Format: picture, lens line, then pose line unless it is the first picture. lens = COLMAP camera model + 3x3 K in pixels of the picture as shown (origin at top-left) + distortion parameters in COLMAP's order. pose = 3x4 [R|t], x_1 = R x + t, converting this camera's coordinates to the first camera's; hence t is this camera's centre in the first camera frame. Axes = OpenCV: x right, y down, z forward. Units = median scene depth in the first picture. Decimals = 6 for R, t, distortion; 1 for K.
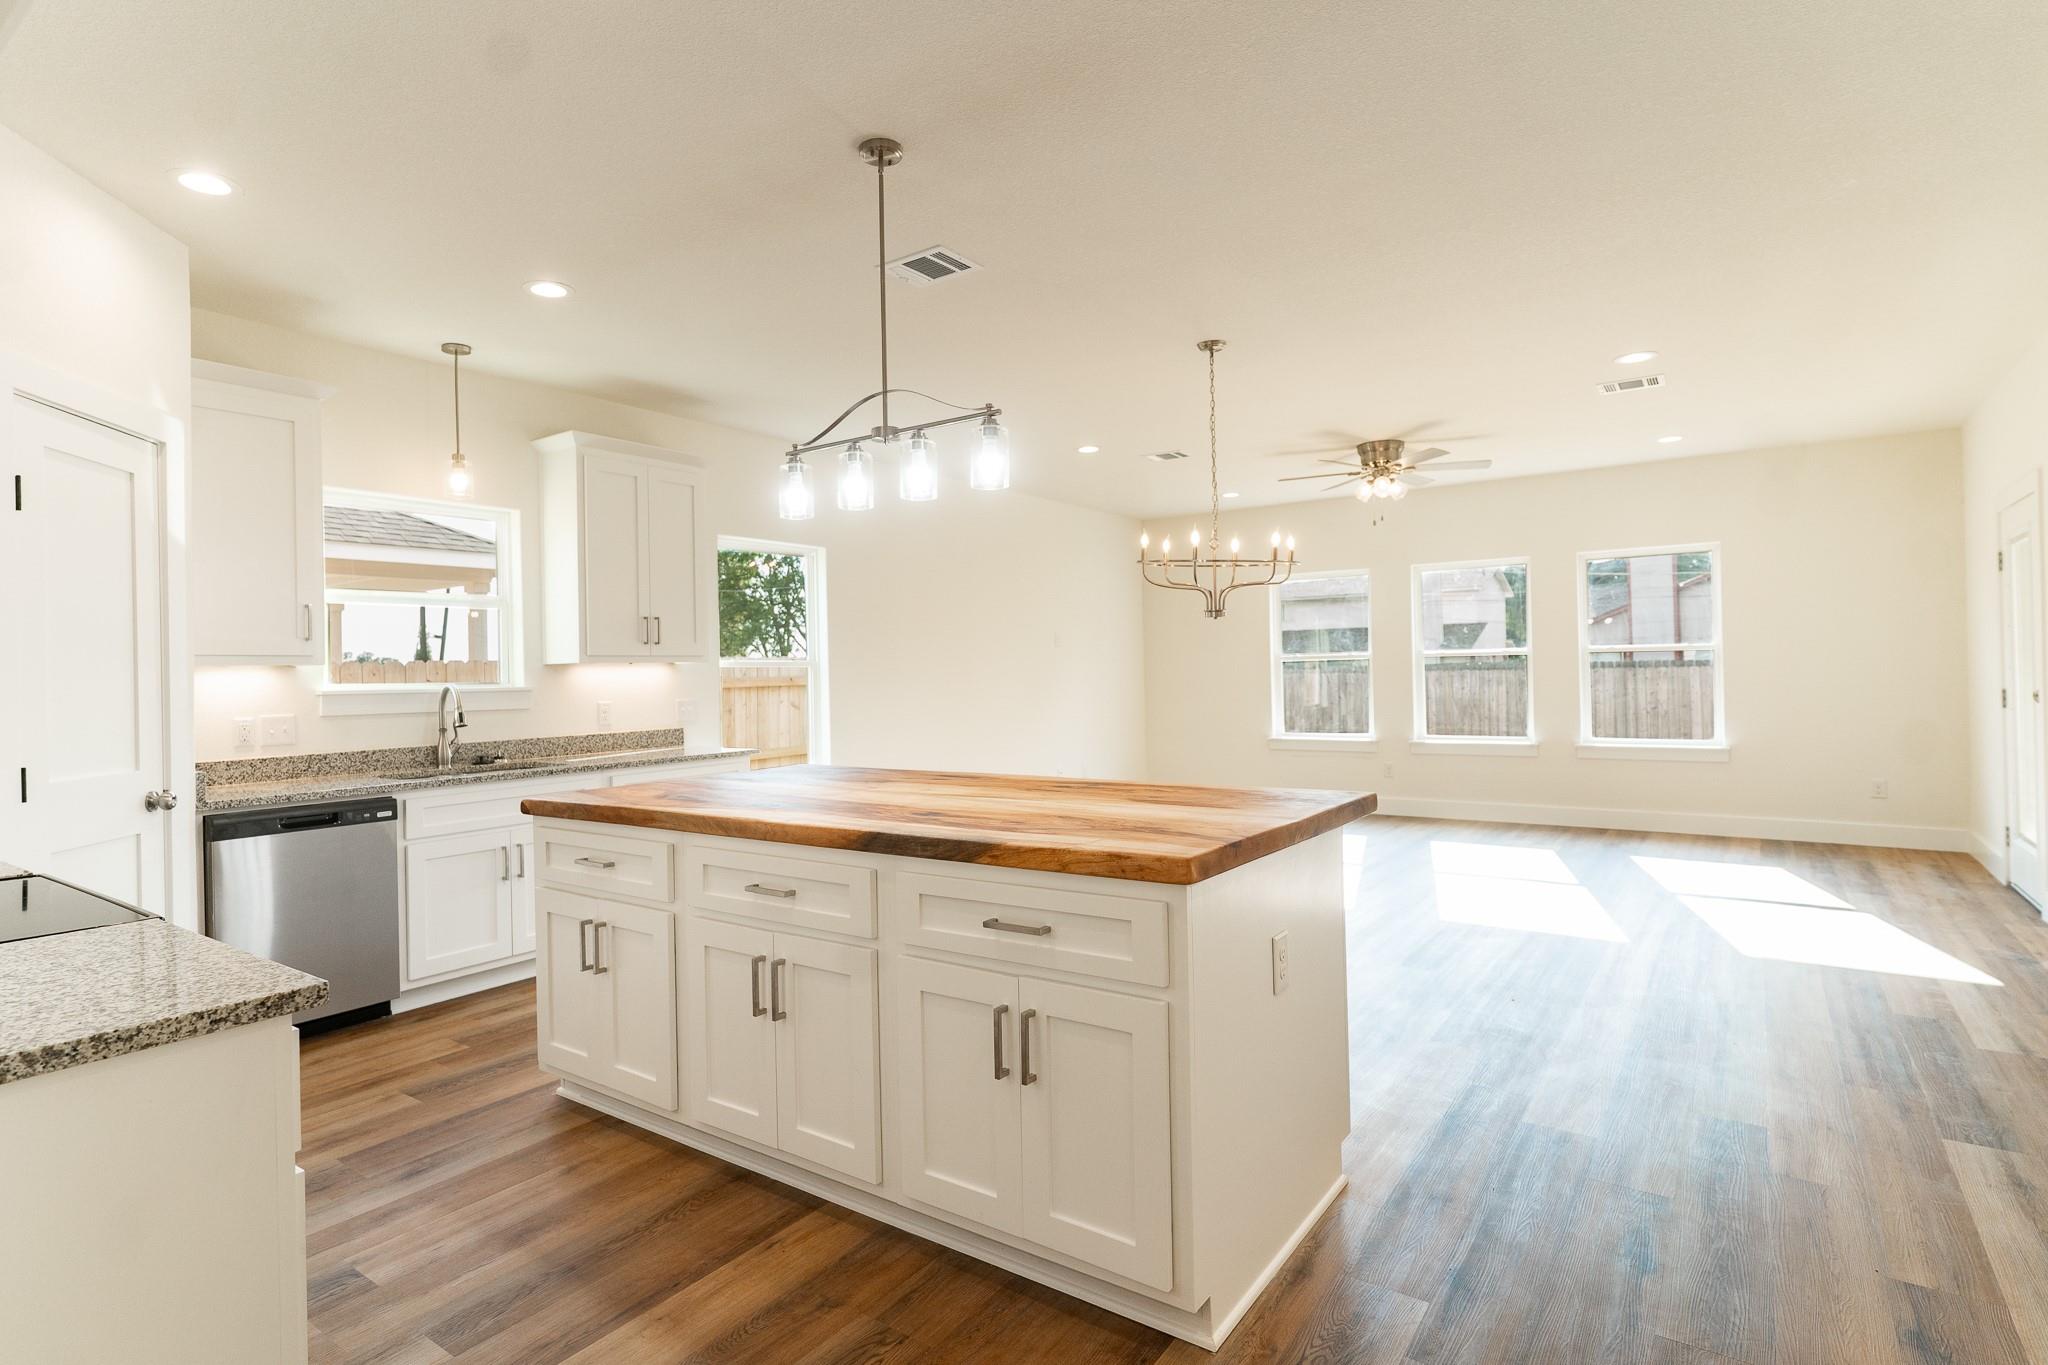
lens RADIAL K [[1050.8, 0, 963.3], [0, 1050.8, 668.7], [0, 0, 1]] dist [0.002336, 0.000351]
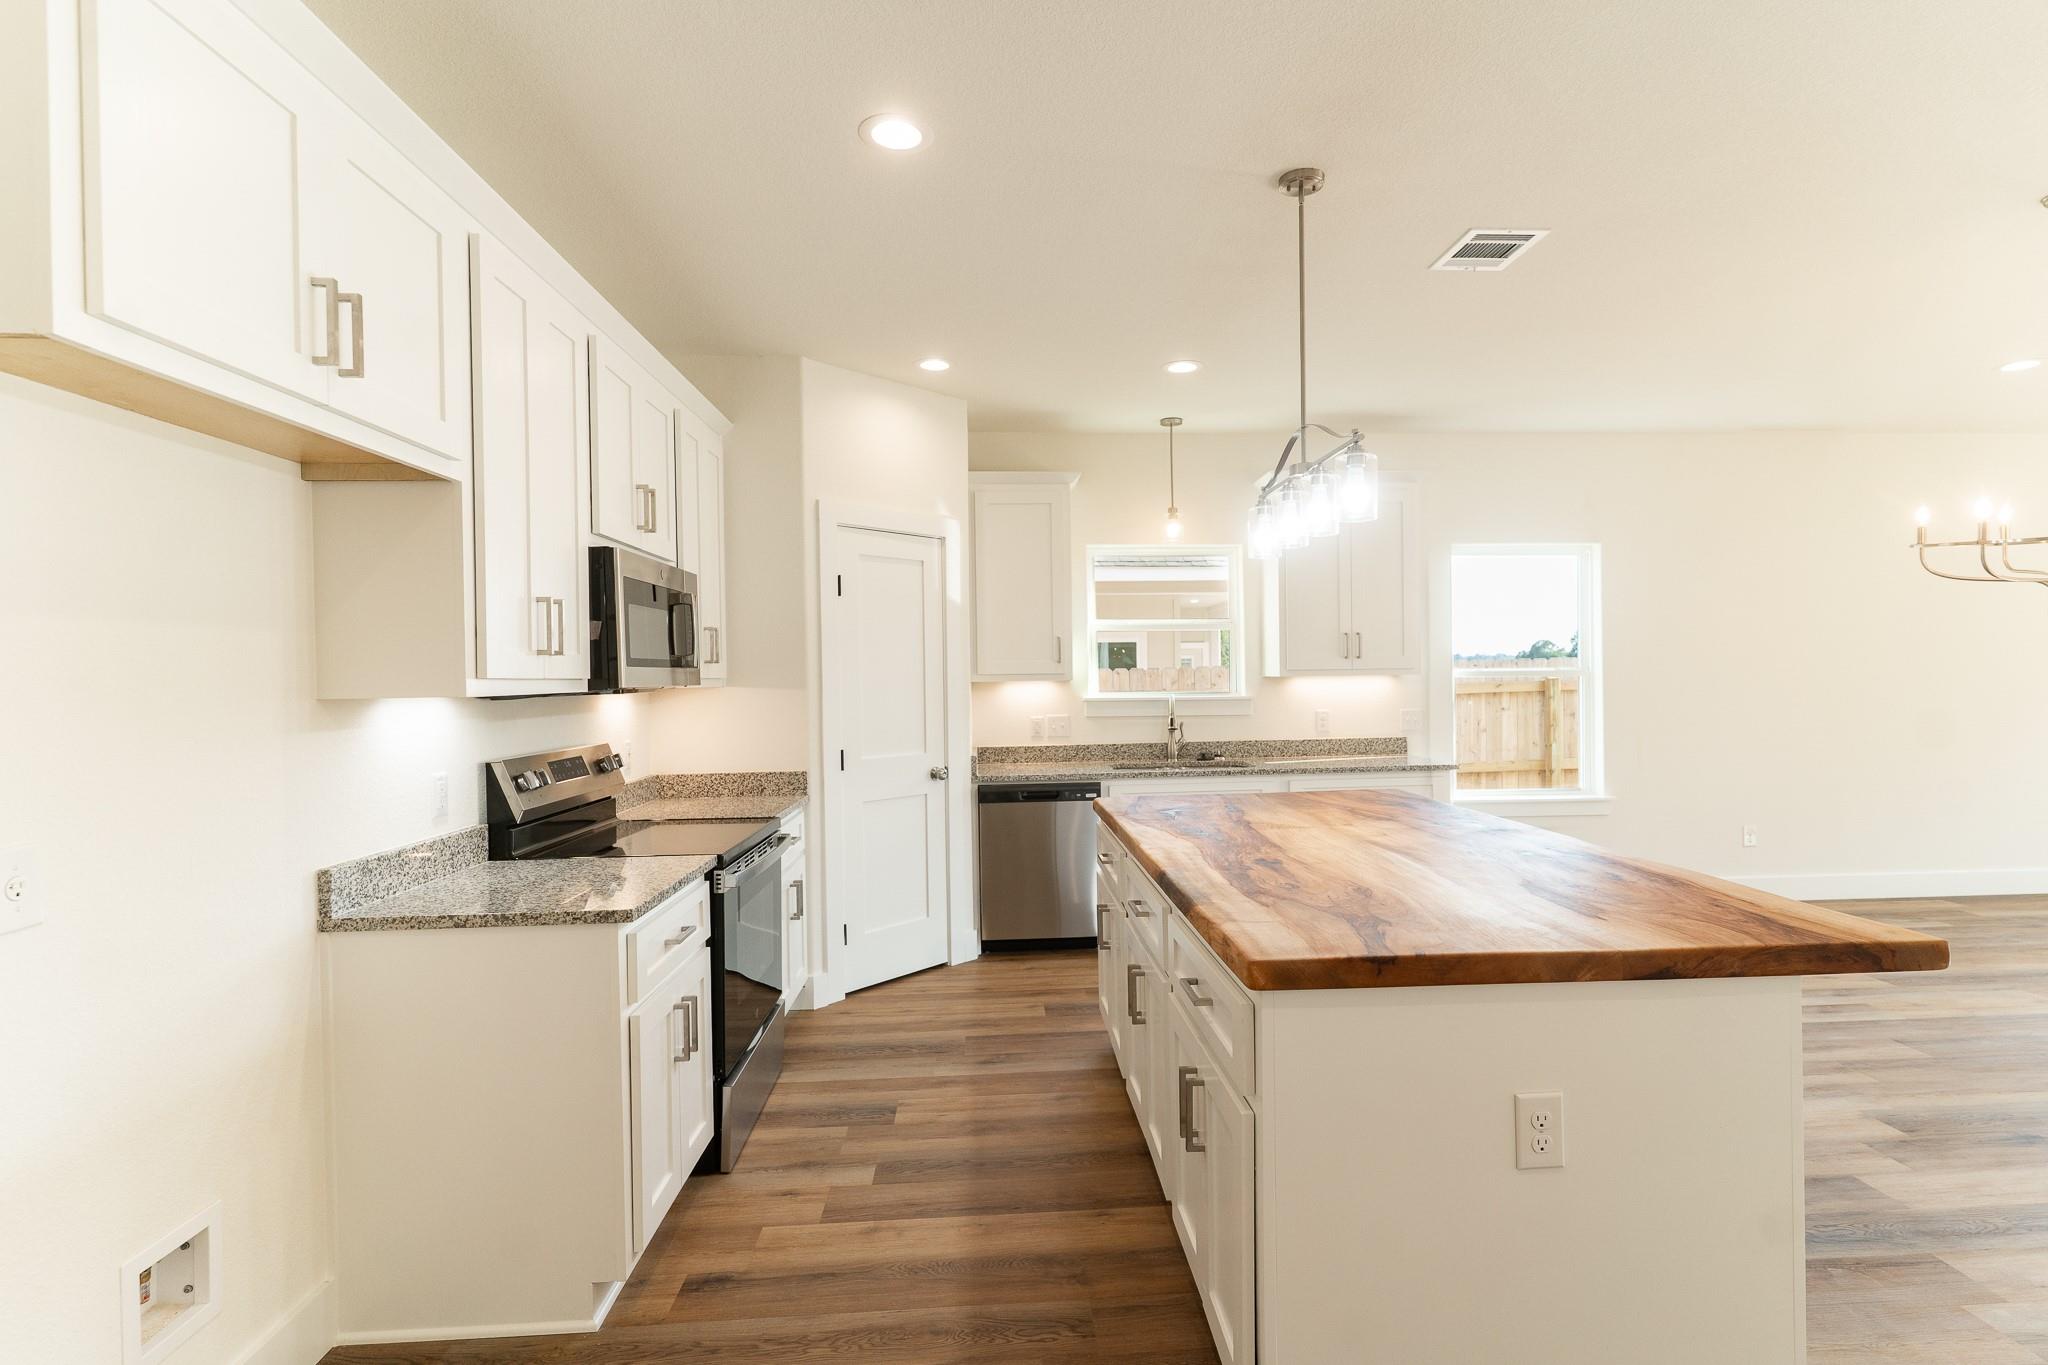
lens RADIAL K [[985.9, 0, 1043.3], [0, 985.9, 678.6], [0, 0, 1]] dist [0.001372, -0.000176]
pose [[0.648876, 0.015578, -0.760735, 0.308970], [0.004690, 0.999690, 0.024471, -0.034255], [0.760880, -0.019446, 0.648602, 0.137742]]
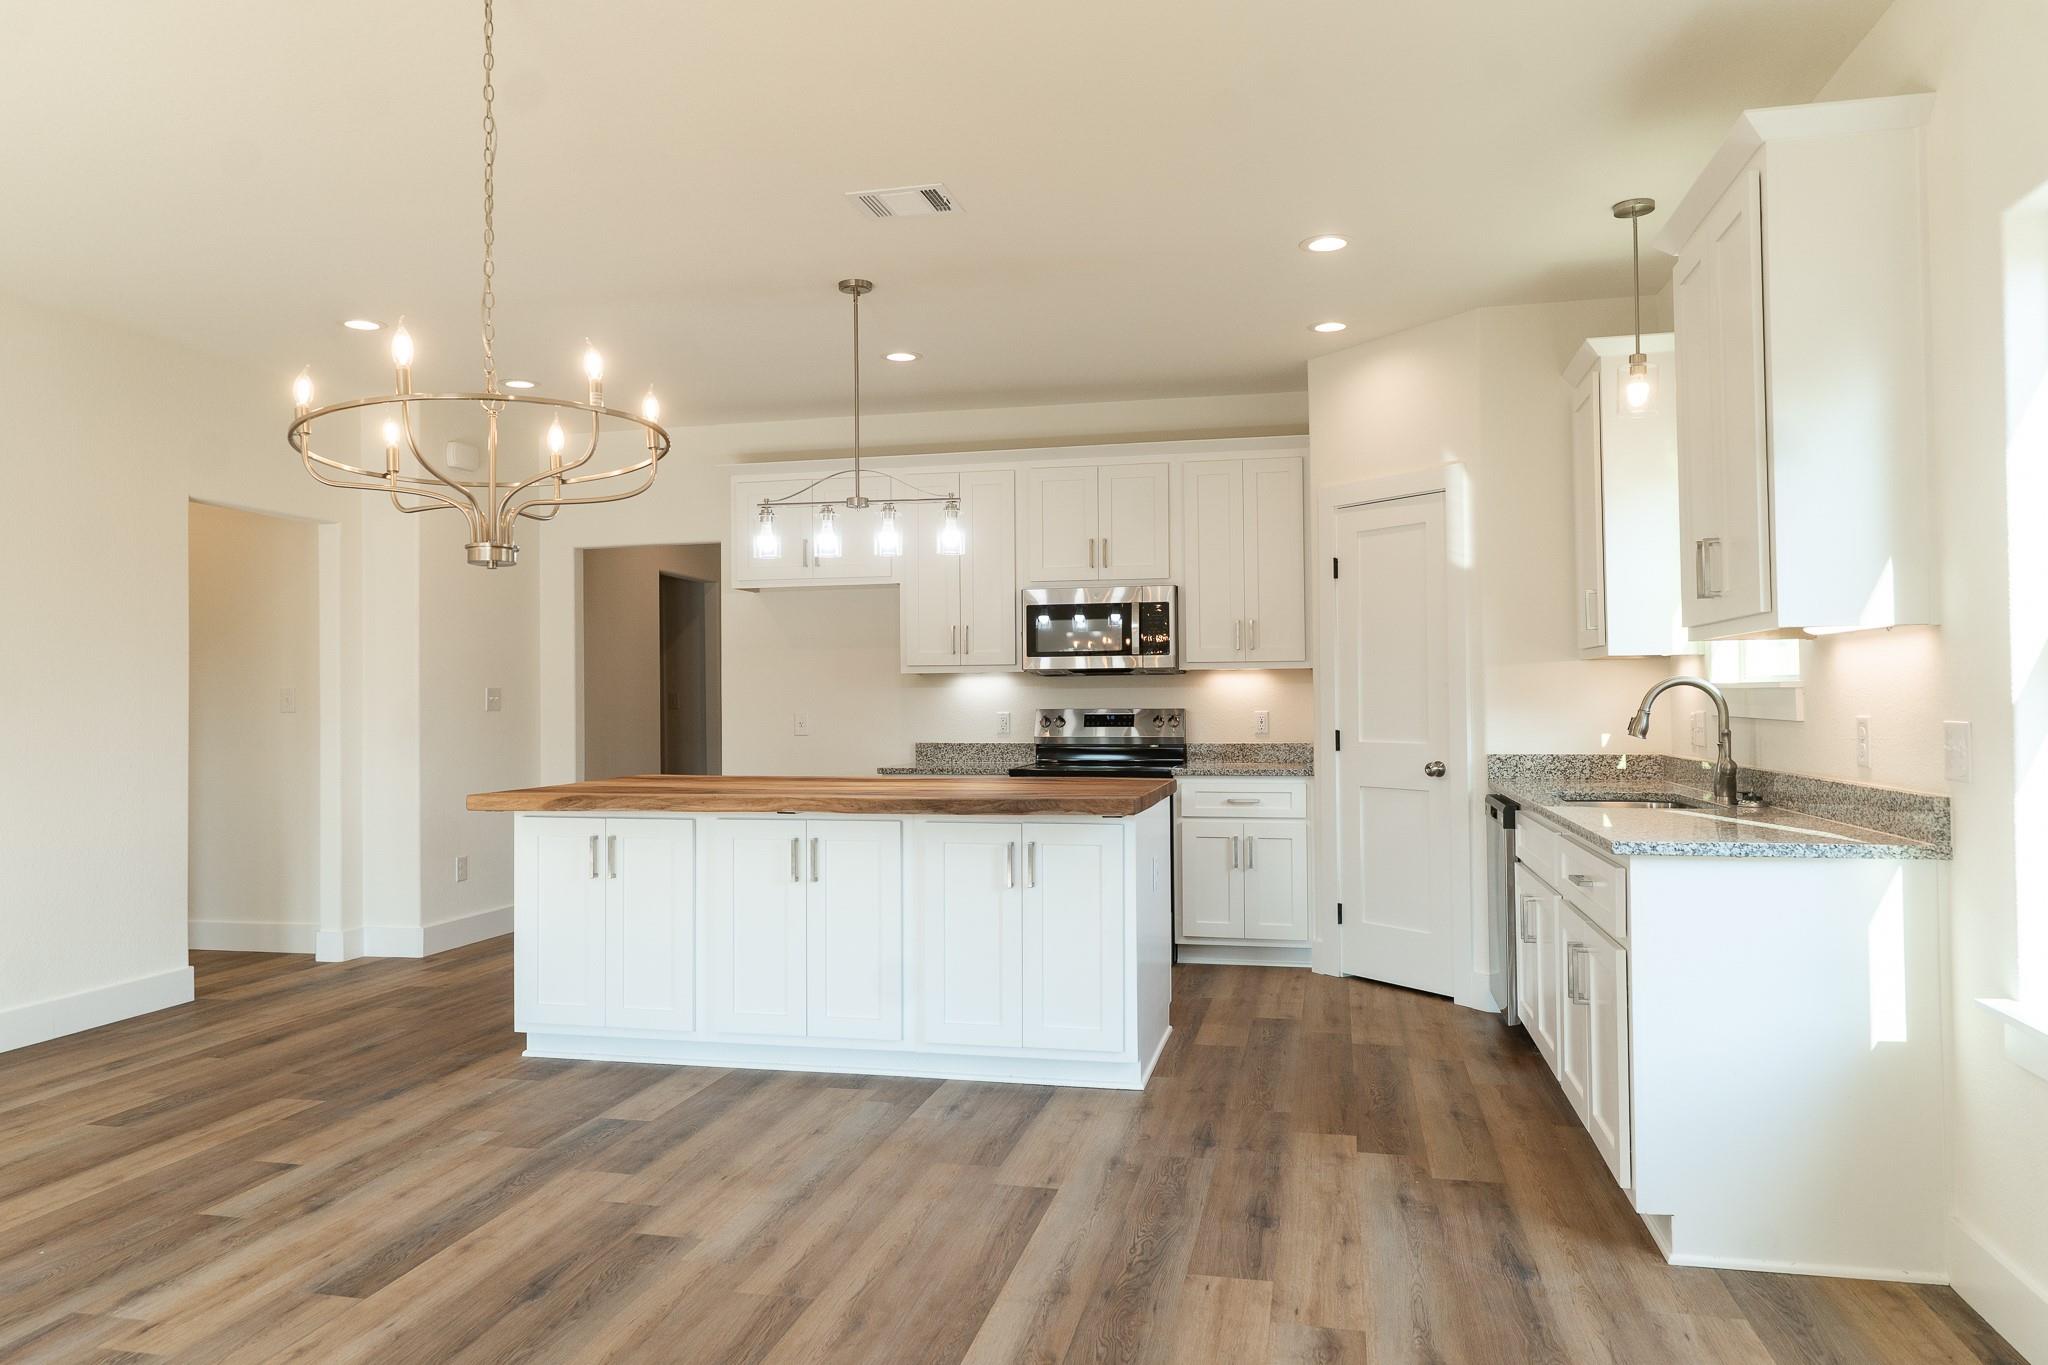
lens RADIAL K [[1388.2, 0, 1024.0], [0, 1388.2, 682.5], [0, 0, 1]] dist [-0.002458, 0.001223]
pose [[-0.910136, 0.023061, -0.413667, 0.296066], [0.029745, 0.999510, -0.009725, 0.014700], [0.413240, -0.021156, -0.910376, 1.720387]]
